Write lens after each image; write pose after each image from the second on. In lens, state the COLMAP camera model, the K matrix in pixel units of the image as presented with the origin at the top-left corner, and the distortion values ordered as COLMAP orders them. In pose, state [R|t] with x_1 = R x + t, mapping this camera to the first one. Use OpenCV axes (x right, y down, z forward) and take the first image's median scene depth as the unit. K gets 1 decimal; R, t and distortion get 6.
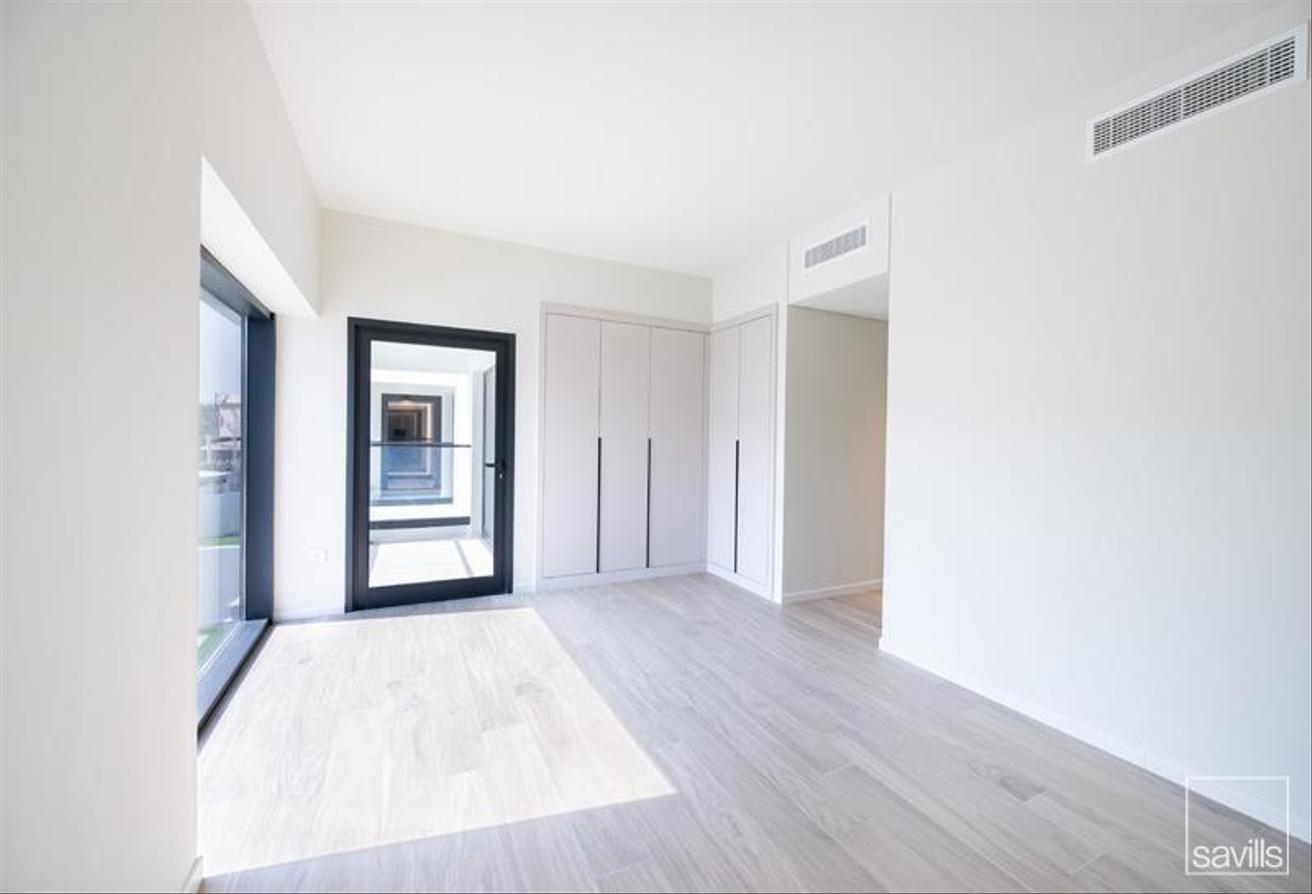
lens RADIAL K [[512.3, 0, 657.2], [0, 512.3, 432.4], [0, 0, 1]] dist [0.000041, -0.000858]
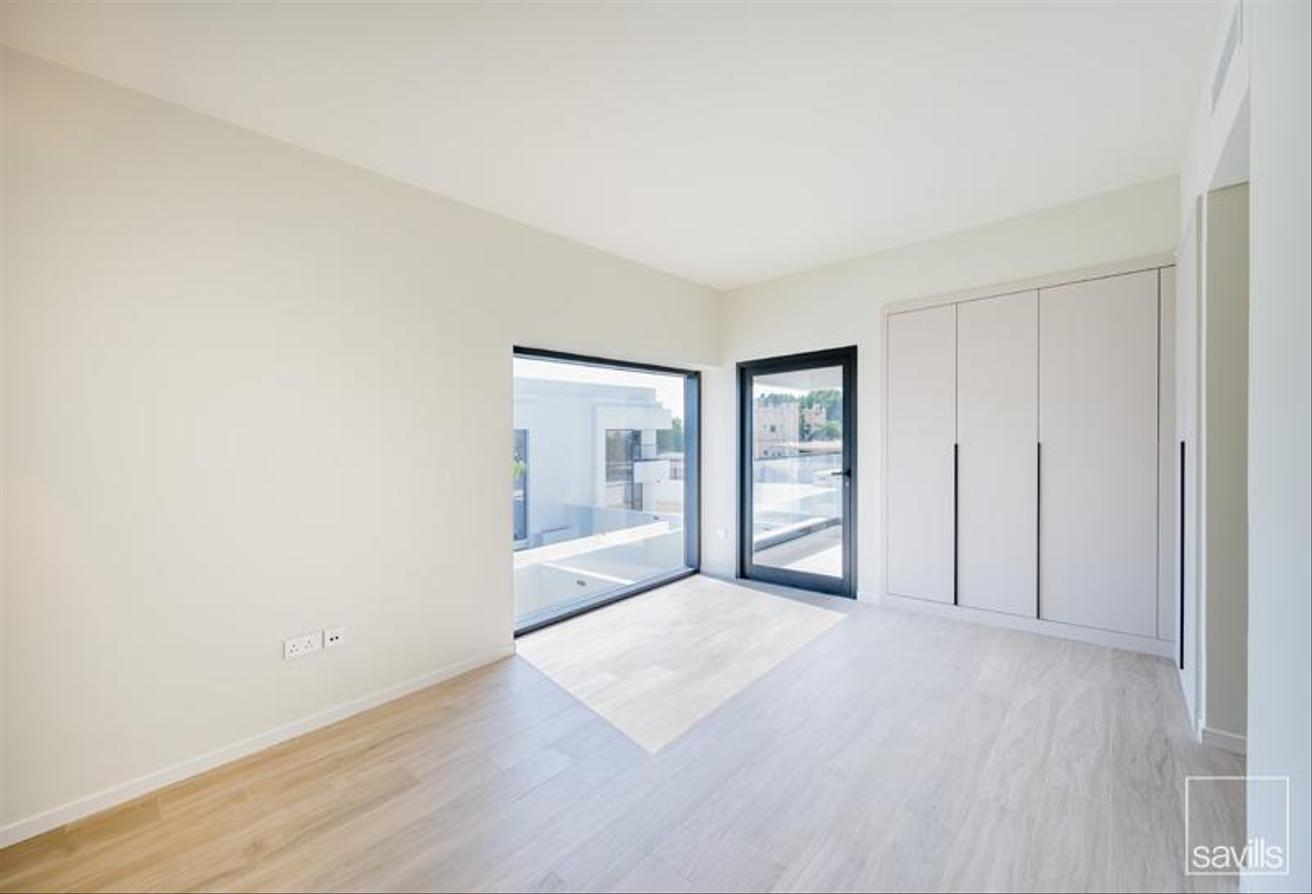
lens RADIAL K [[512.3, 0, 662.3], [0, 512.3, 398.5], [0, 0, 1]] dist [0.000041, -0.000858]
pose [[0.368373, -0.111295, -0.922992, 0.751982], [0.043720, 0.993784, -0.102382, 0.006005], [0.928649, -0.002638, 0.370949, 0.361012]]
